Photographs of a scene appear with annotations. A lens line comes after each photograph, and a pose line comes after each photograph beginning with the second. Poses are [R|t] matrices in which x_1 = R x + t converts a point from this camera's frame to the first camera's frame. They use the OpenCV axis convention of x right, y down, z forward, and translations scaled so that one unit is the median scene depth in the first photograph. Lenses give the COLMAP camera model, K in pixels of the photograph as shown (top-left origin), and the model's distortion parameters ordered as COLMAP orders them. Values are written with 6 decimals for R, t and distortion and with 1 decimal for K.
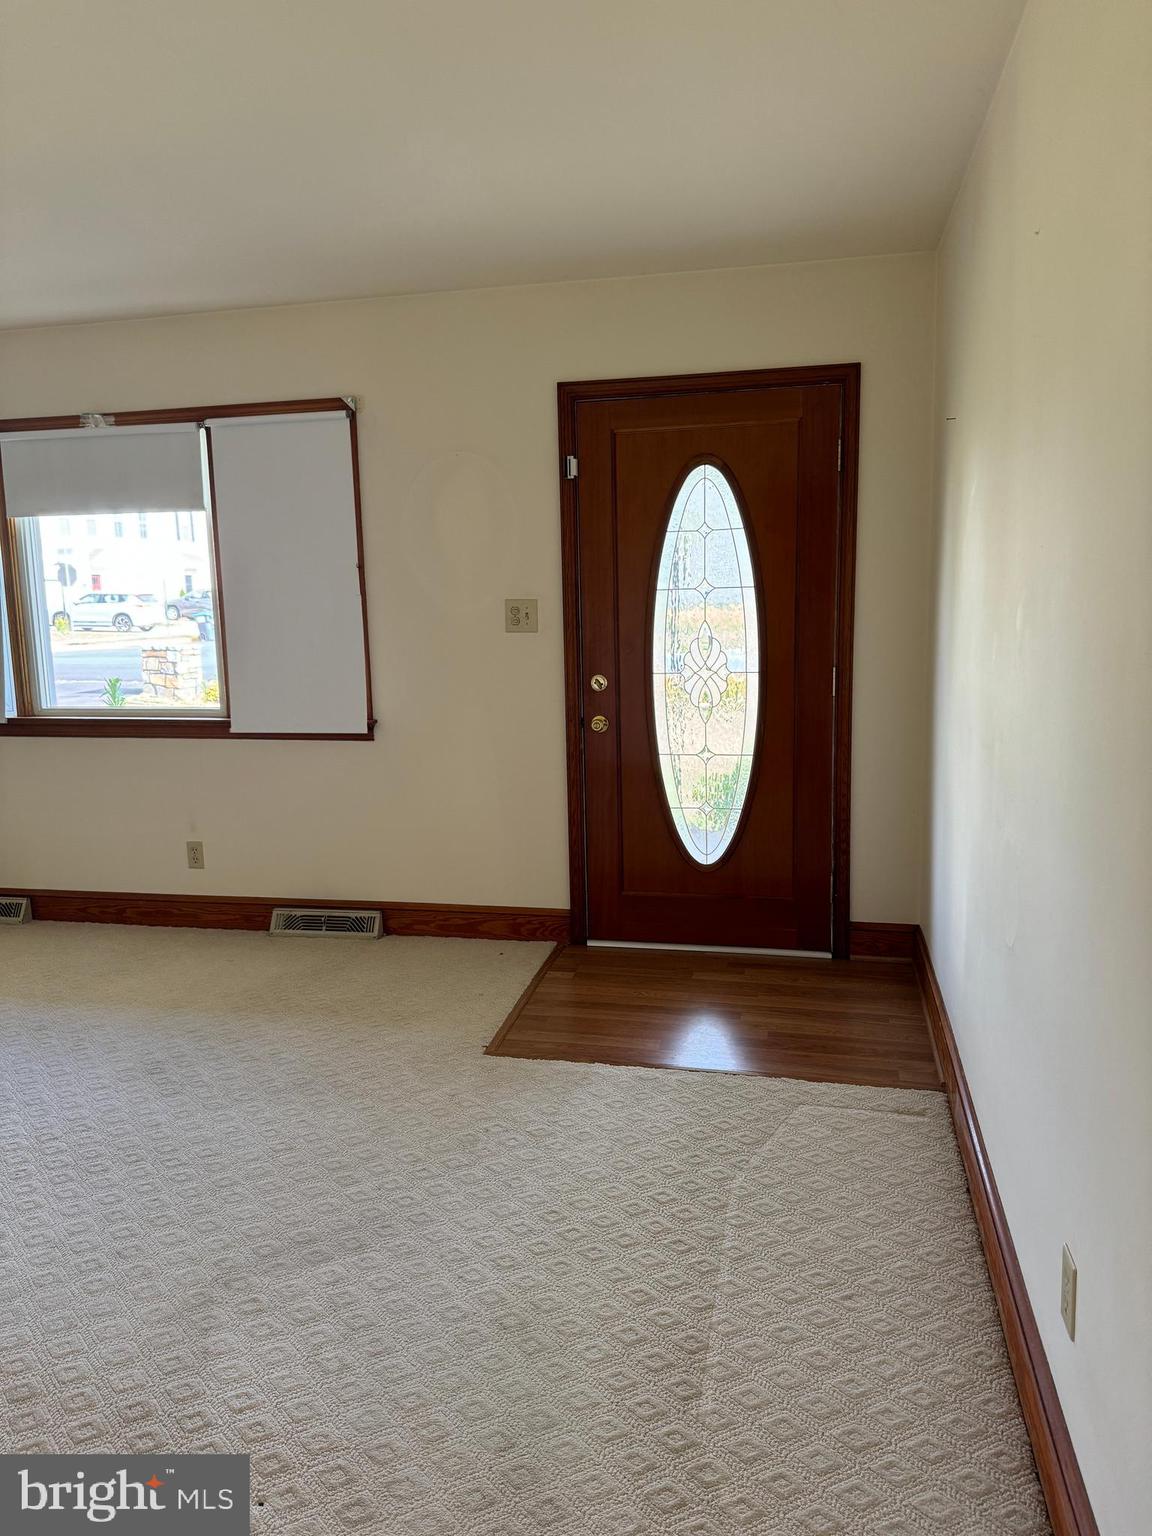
lens RADIAL K [[1073.7, 0, 573.2], [0, 1073.7, 768.0], [0, 0, 1]] dist [0.164532, -0.339528]
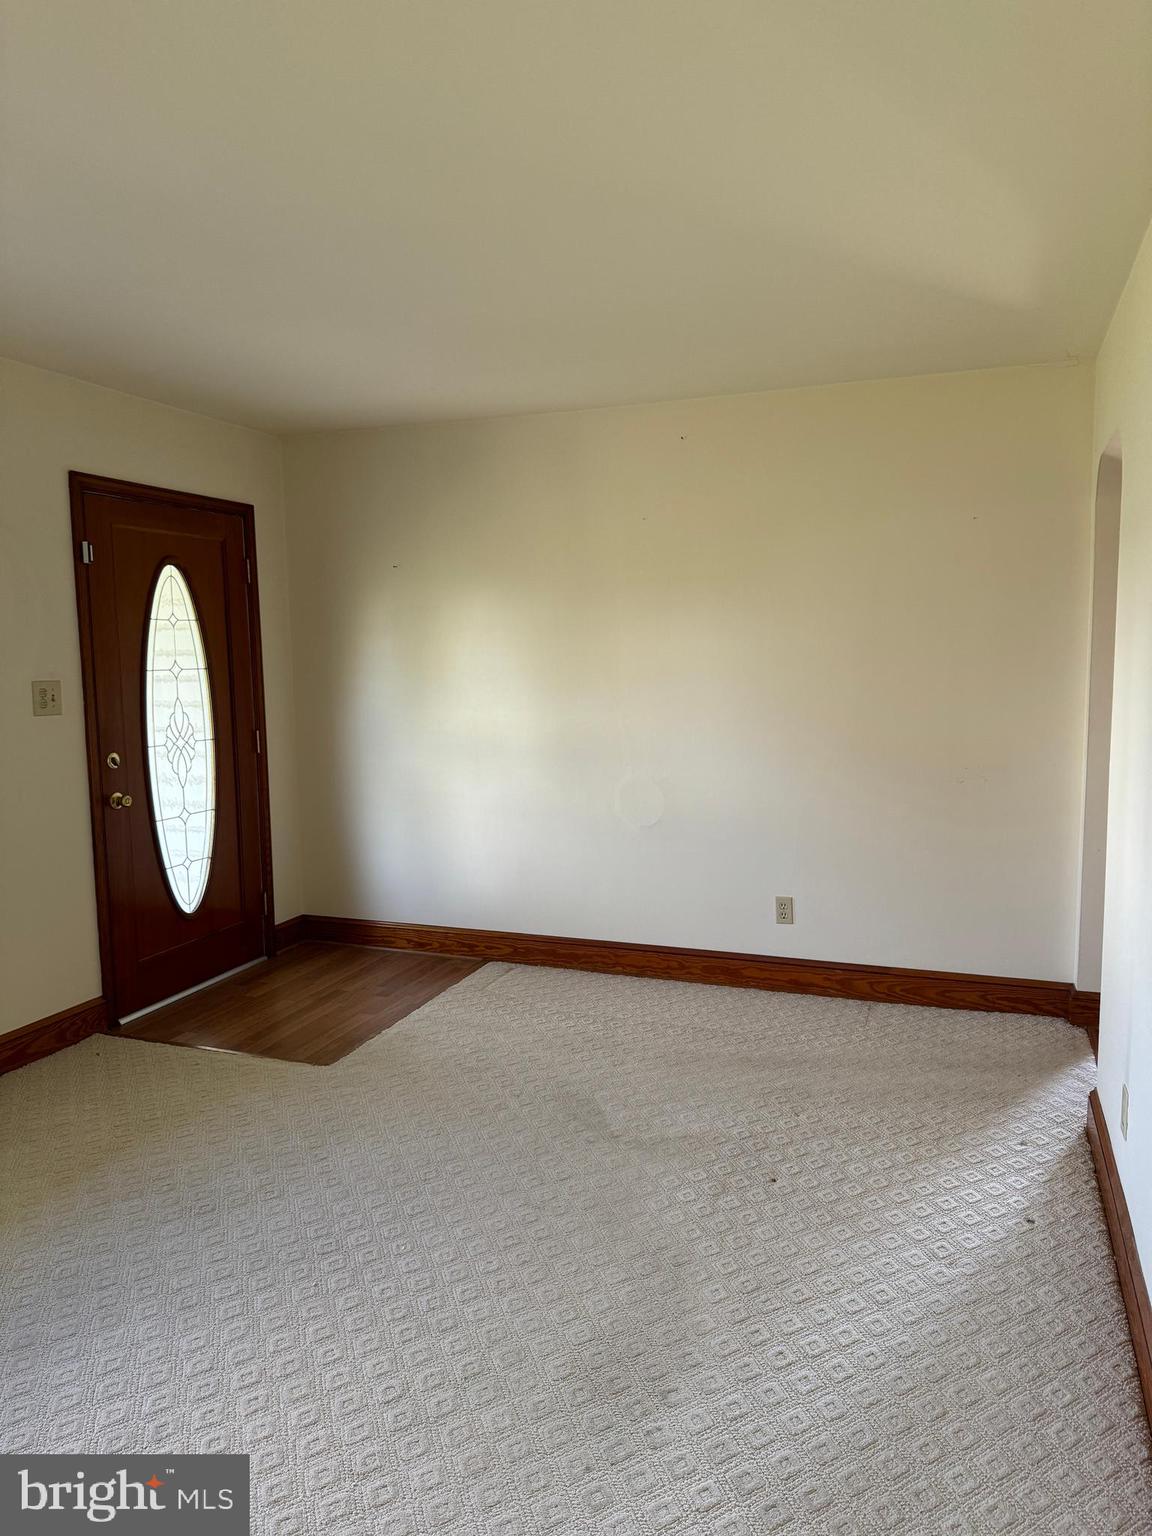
lens RADIAL K [[1075.9, 0, 607.8], [0, 1075.9, 768.1], [0, 0, 1]] dist [-0.000169, -0.041365]
pose [[0.111968, -0.088309, 0.989780, -0.904129], [0.172763, 0.982605, 0.068126, -0.058590], [-0.978579, 0.163369, 0.125277, 0.401306]]
